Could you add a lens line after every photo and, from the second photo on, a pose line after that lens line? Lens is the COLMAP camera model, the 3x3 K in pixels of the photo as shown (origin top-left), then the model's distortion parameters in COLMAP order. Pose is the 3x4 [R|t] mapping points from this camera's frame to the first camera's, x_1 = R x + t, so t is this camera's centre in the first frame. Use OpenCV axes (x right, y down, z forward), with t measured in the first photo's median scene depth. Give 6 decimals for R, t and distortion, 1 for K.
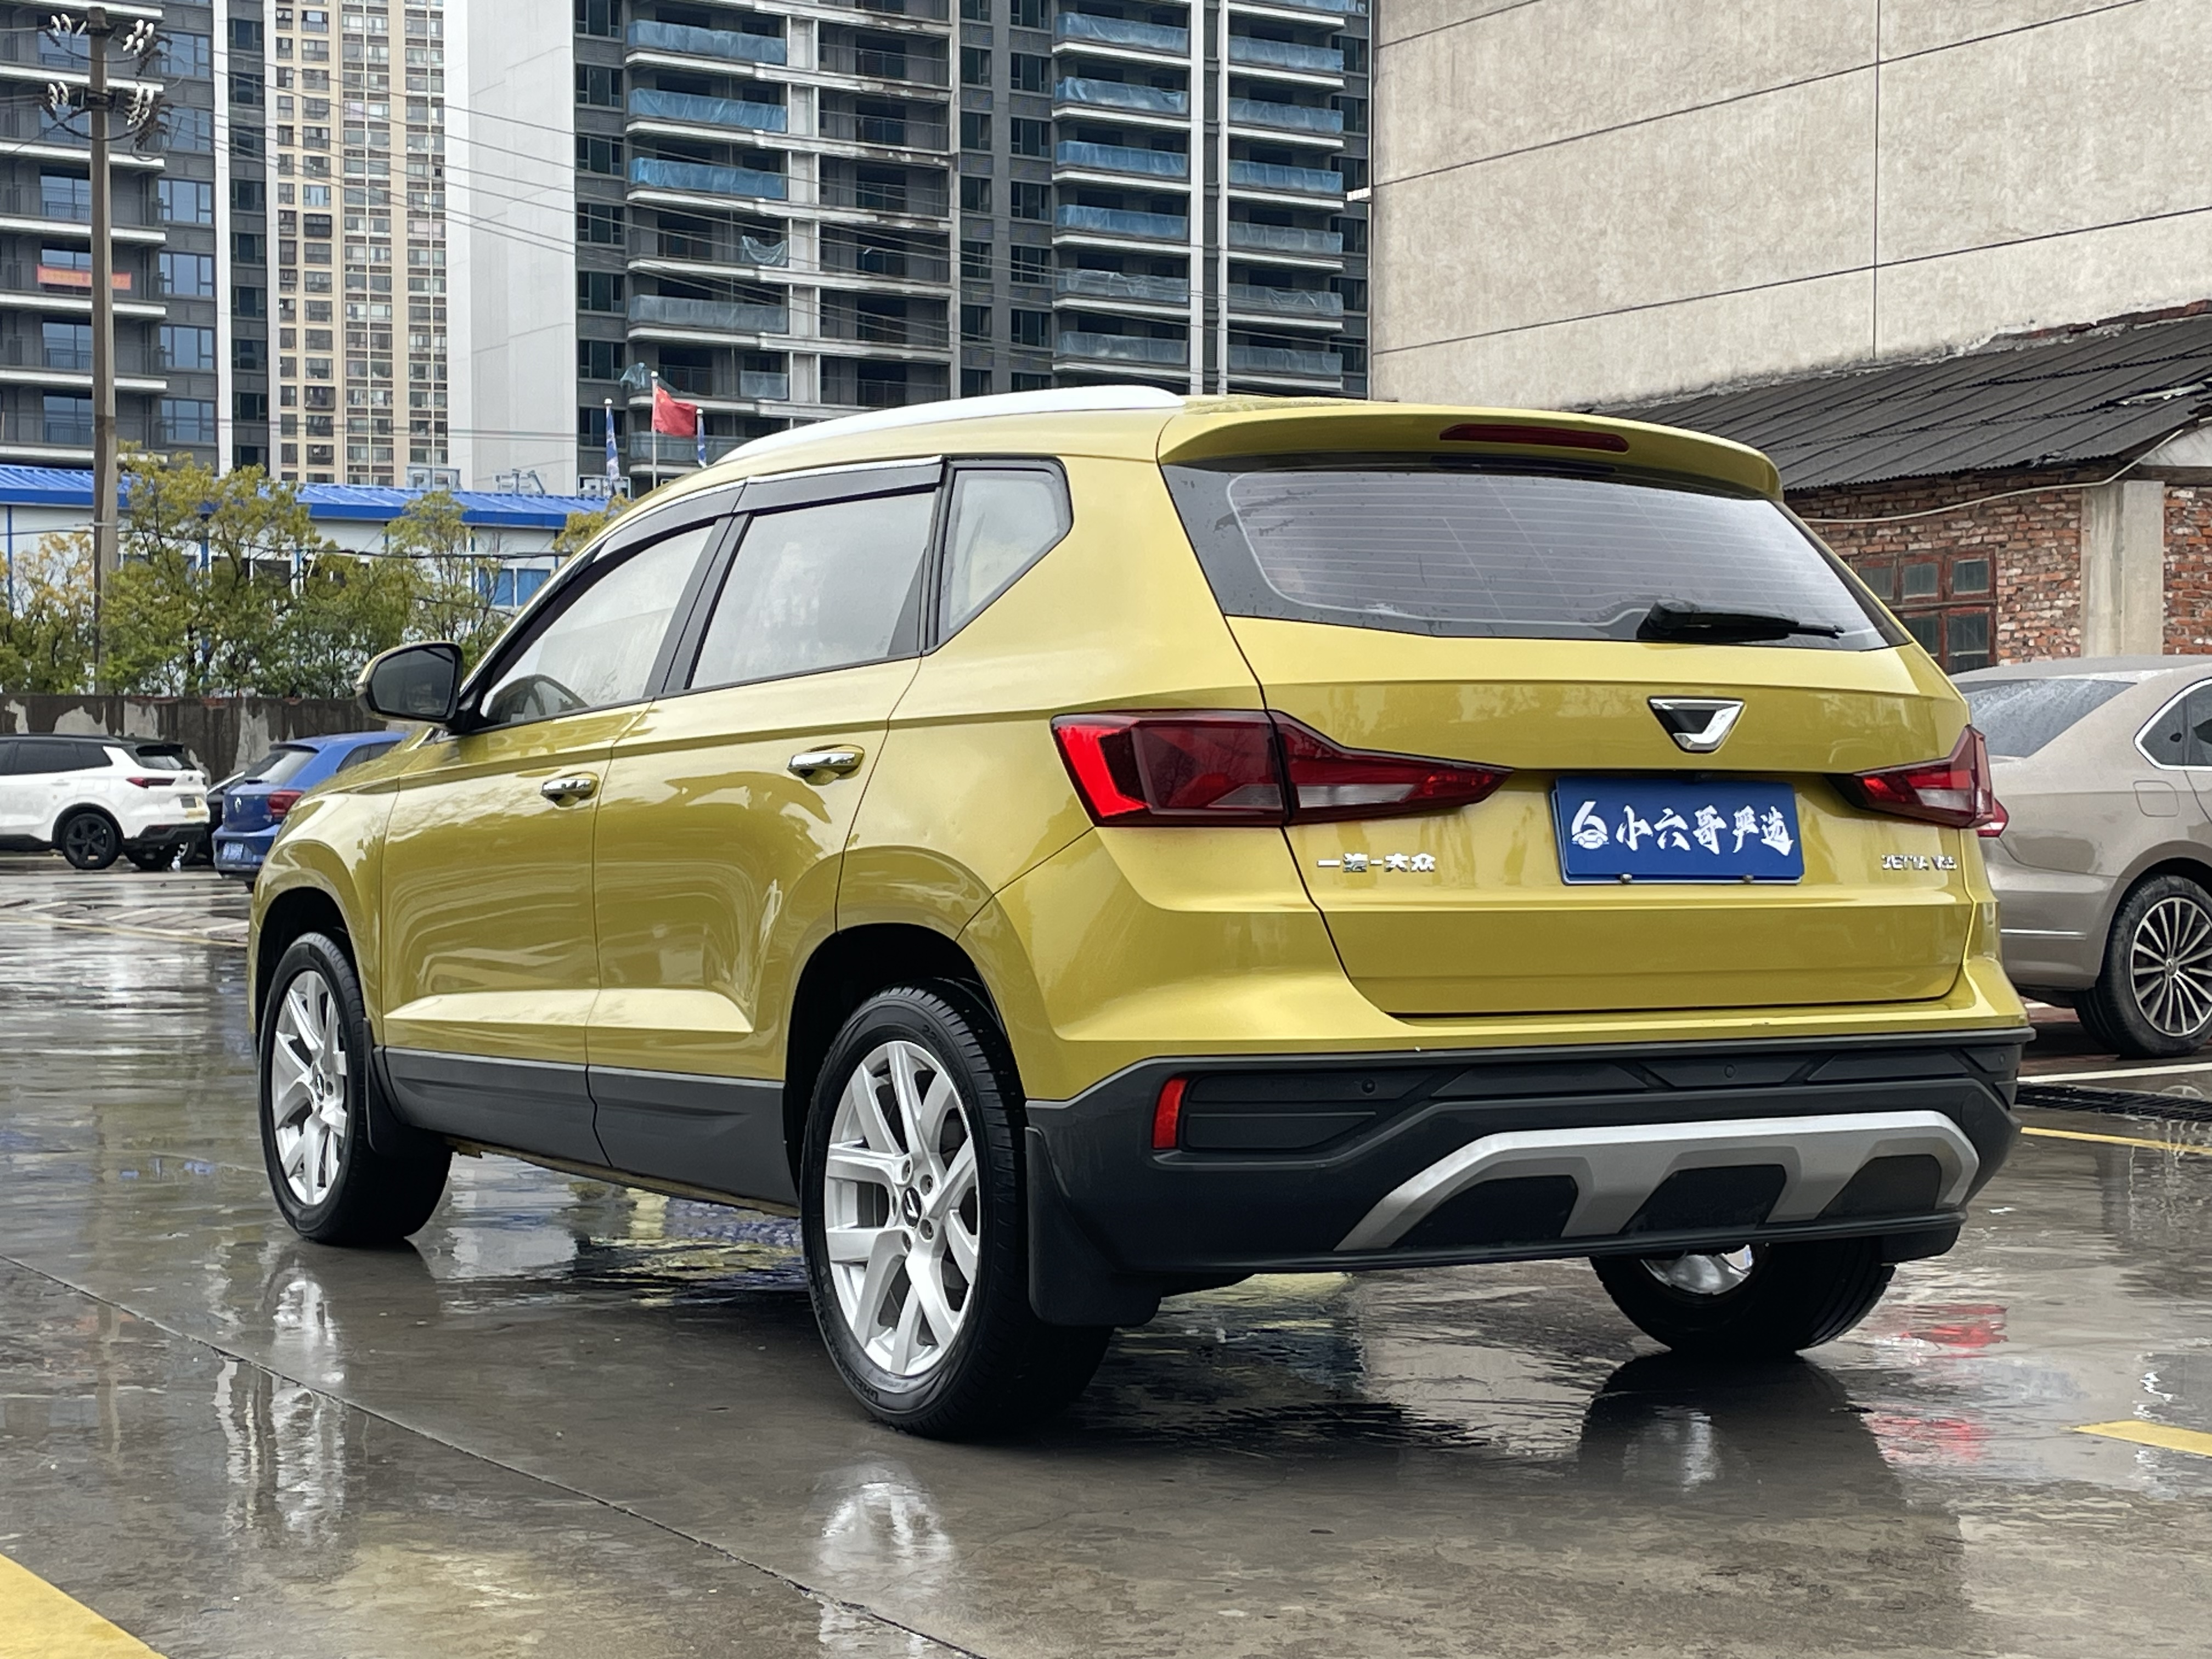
lens RADIAL K [[3517.1, 0, 1048.4], [0, 3517.1, 843.7], [0, 0, 1]] dist [0.101192, 0.000000]
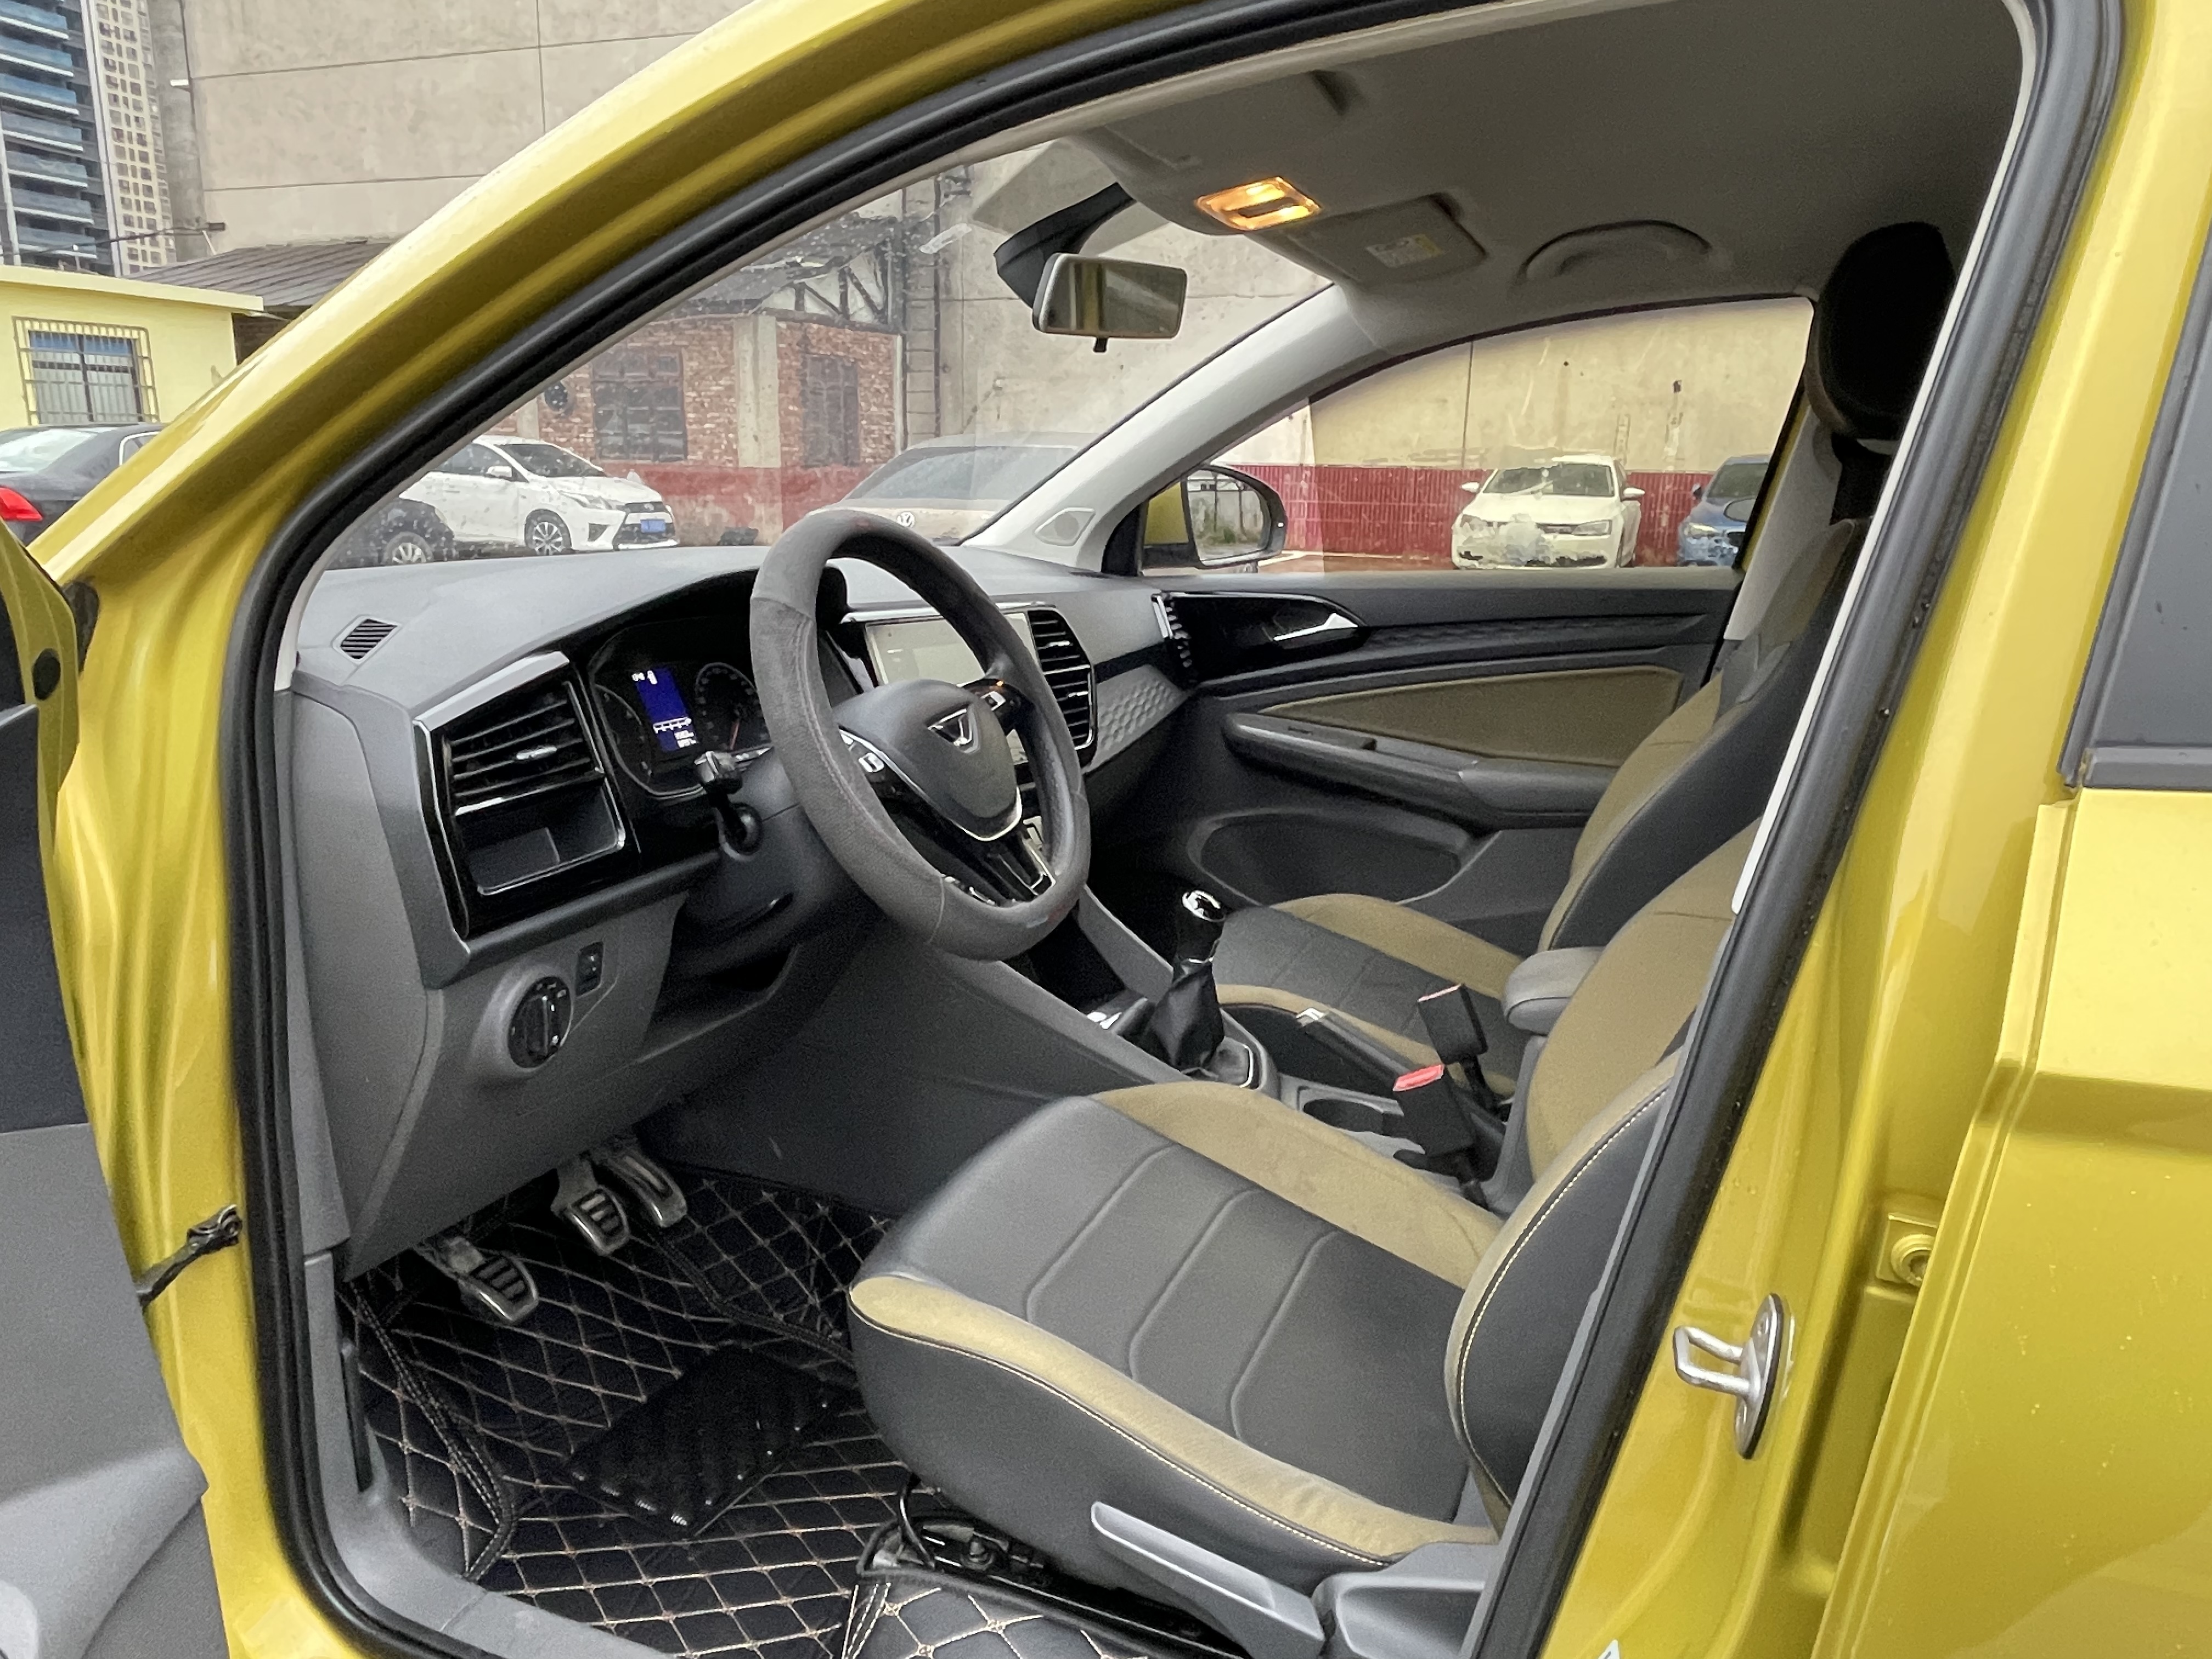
lens RADIAL K [[1510.7, 0, 1059.1], [0, 1510.7, 862.4], [0, 0, 1]] dist [0.007300, -0.022026]
pose [[0.796914, -0.128234, 0.590326, -0.044863], [-0.017538, 0.971887, 0.234794, -0.010825], [-0.603838, -0.197464, 0.772261, 0.189820]]
